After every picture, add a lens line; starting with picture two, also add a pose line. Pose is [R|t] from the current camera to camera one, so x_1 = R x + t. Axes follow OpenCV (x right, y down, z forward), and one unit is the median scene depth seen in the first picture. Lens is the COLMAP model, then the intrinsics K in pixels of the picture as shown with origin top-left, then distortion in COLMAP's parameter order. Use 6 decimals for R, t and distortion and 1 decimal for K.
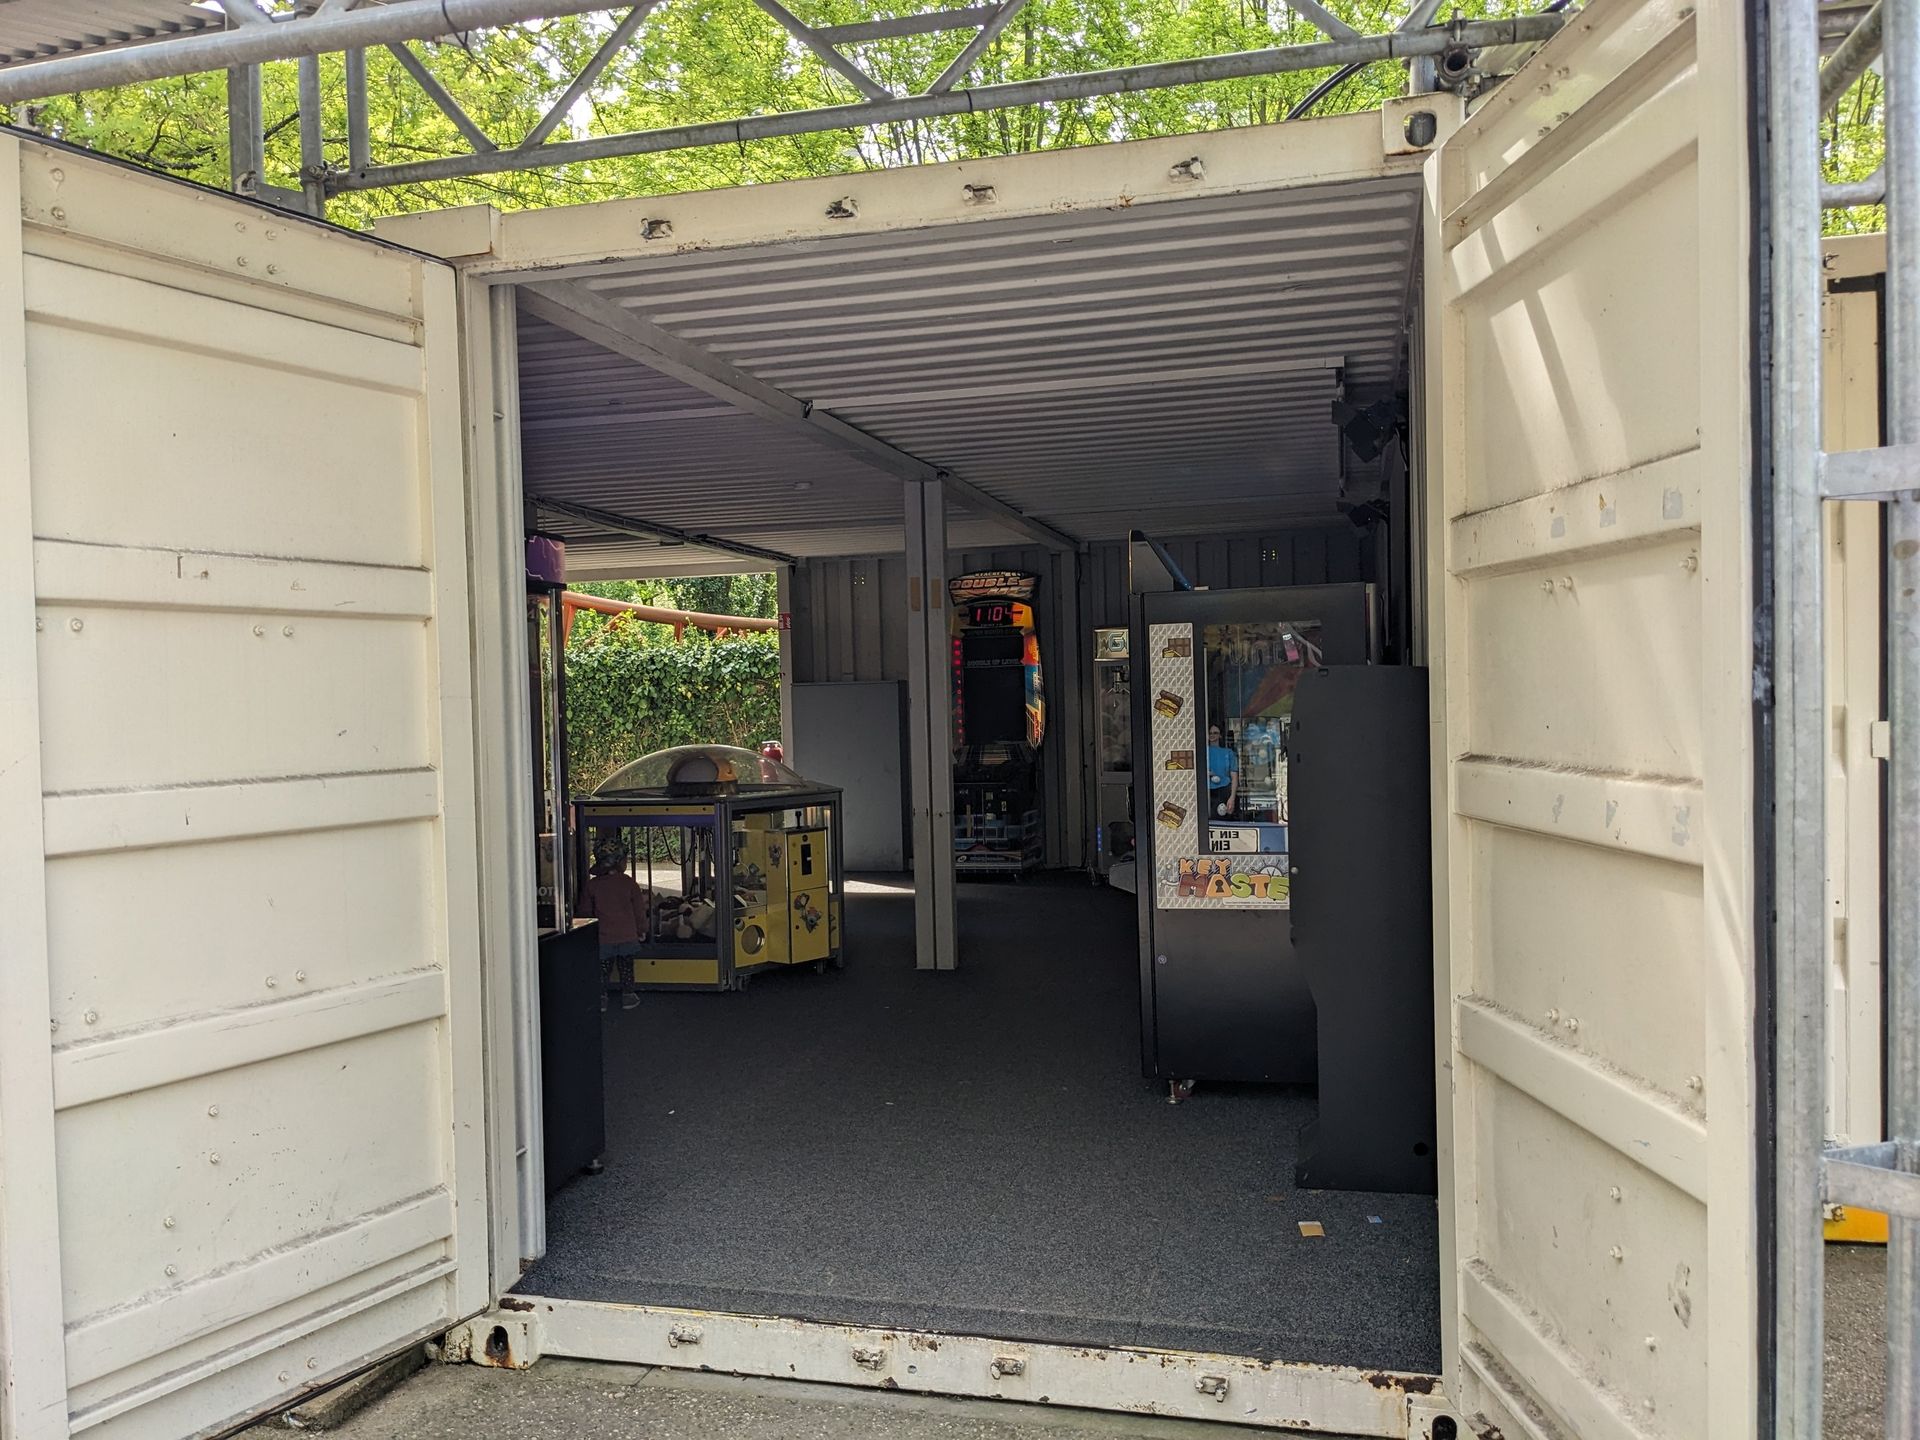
lens RADIAL K [[1508.1, 0, 960.0], [0, 1508.1, 720.0], [0, 0, 1]] dist [0.152556, -0.133503]
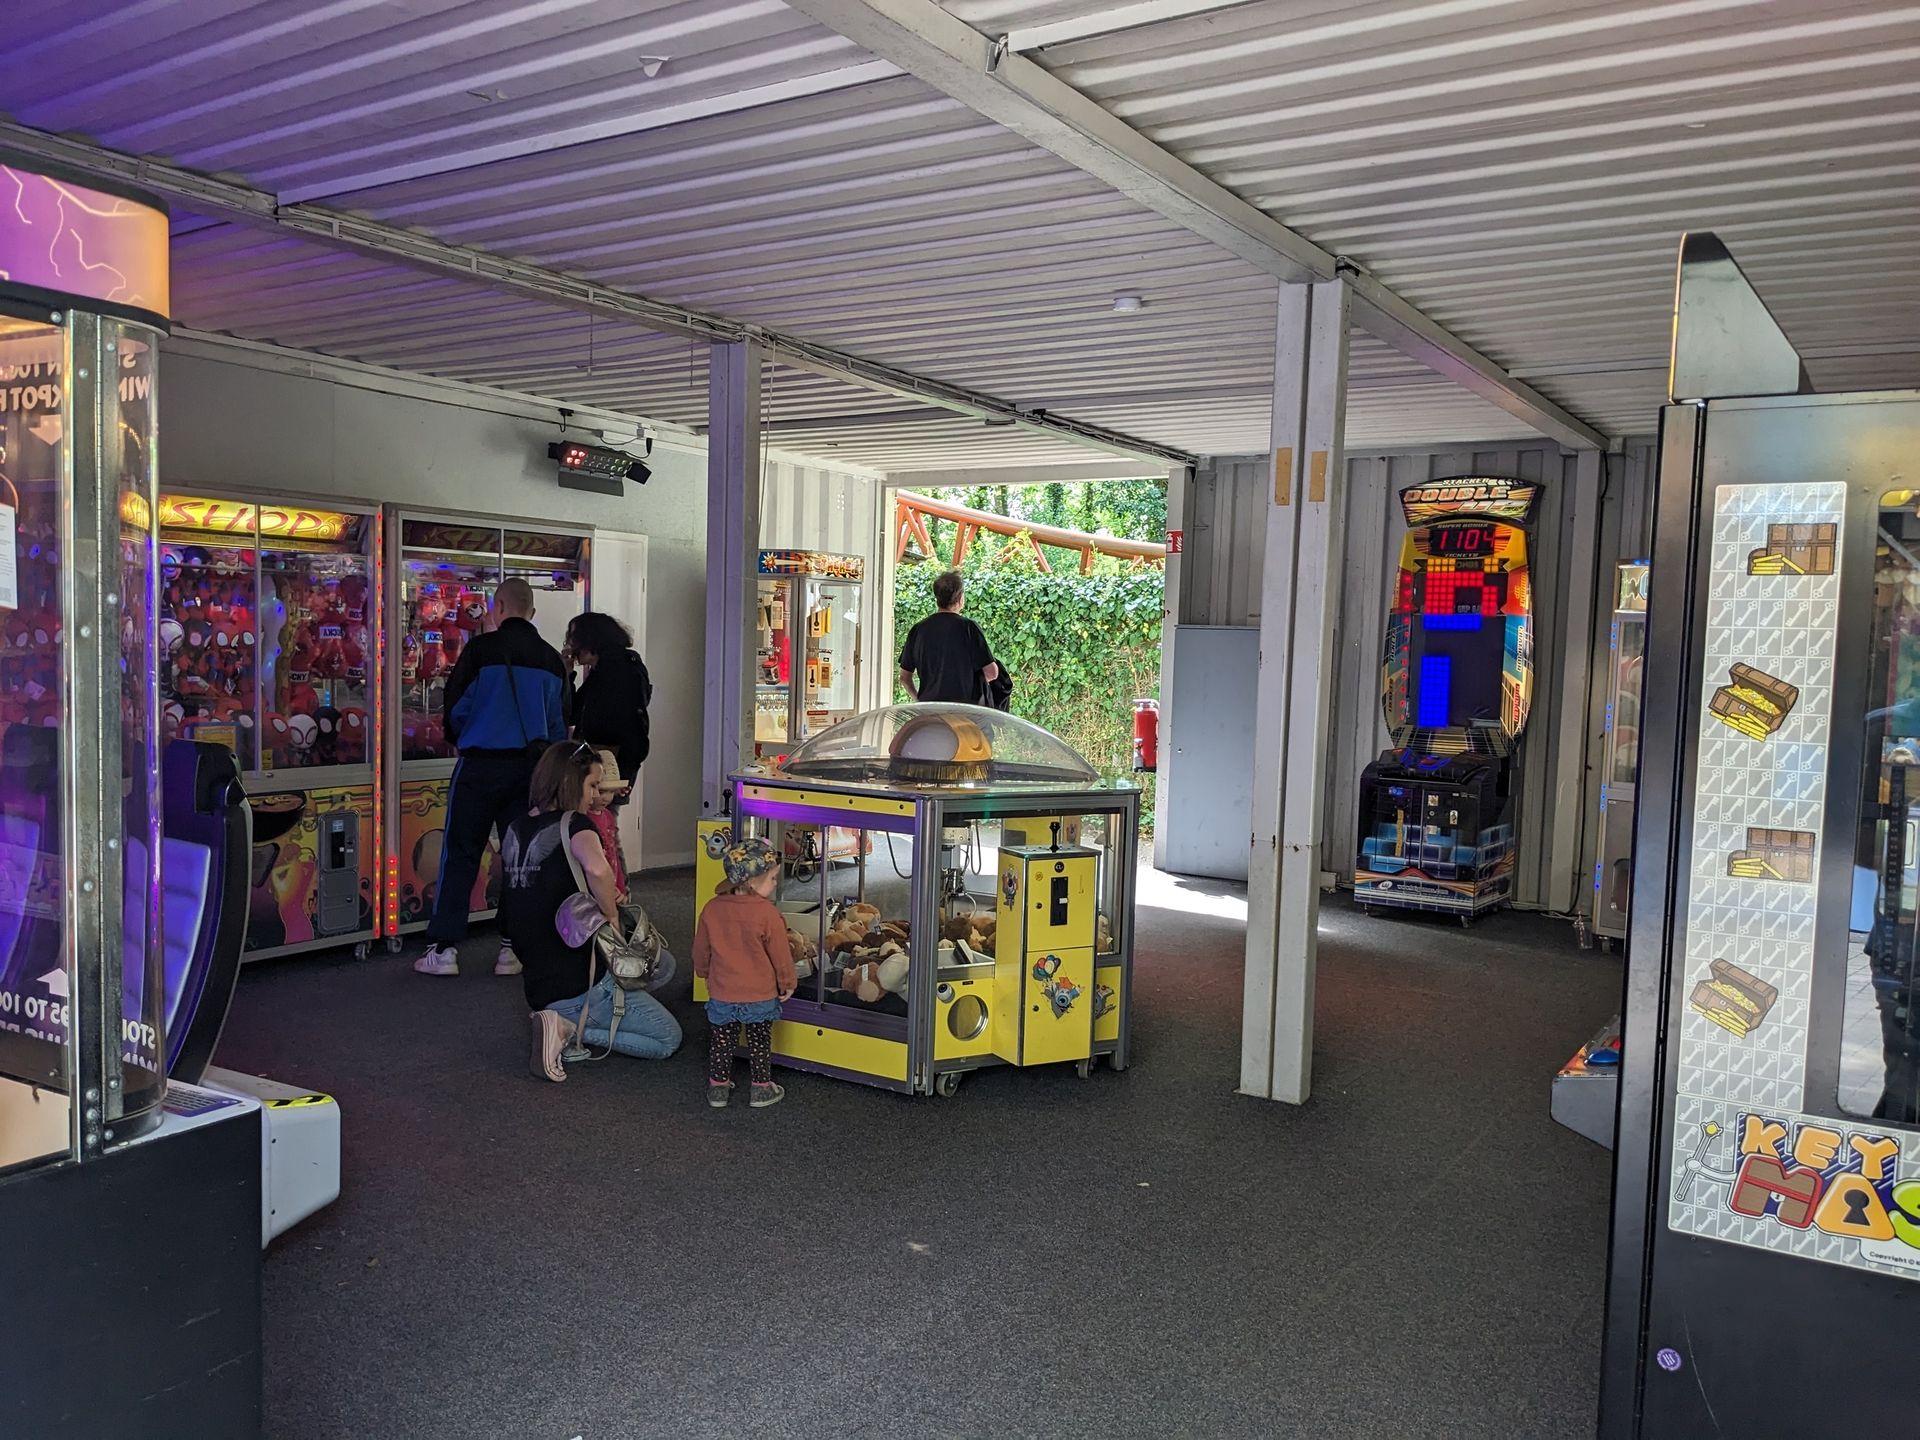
lens RADIAL K [[1525.2, 0, 959.6], [0, 1525.2, 750.0], [0, 0, 1]] dist [0.085623, -0.128942]
pose [[0.946129, 0.080762, -0.313556, 0.035107], [-0.063592, 0.995881, 0.064625, -0.005000], [0.317484, -0.041204, 0.947368, 0.275553]]
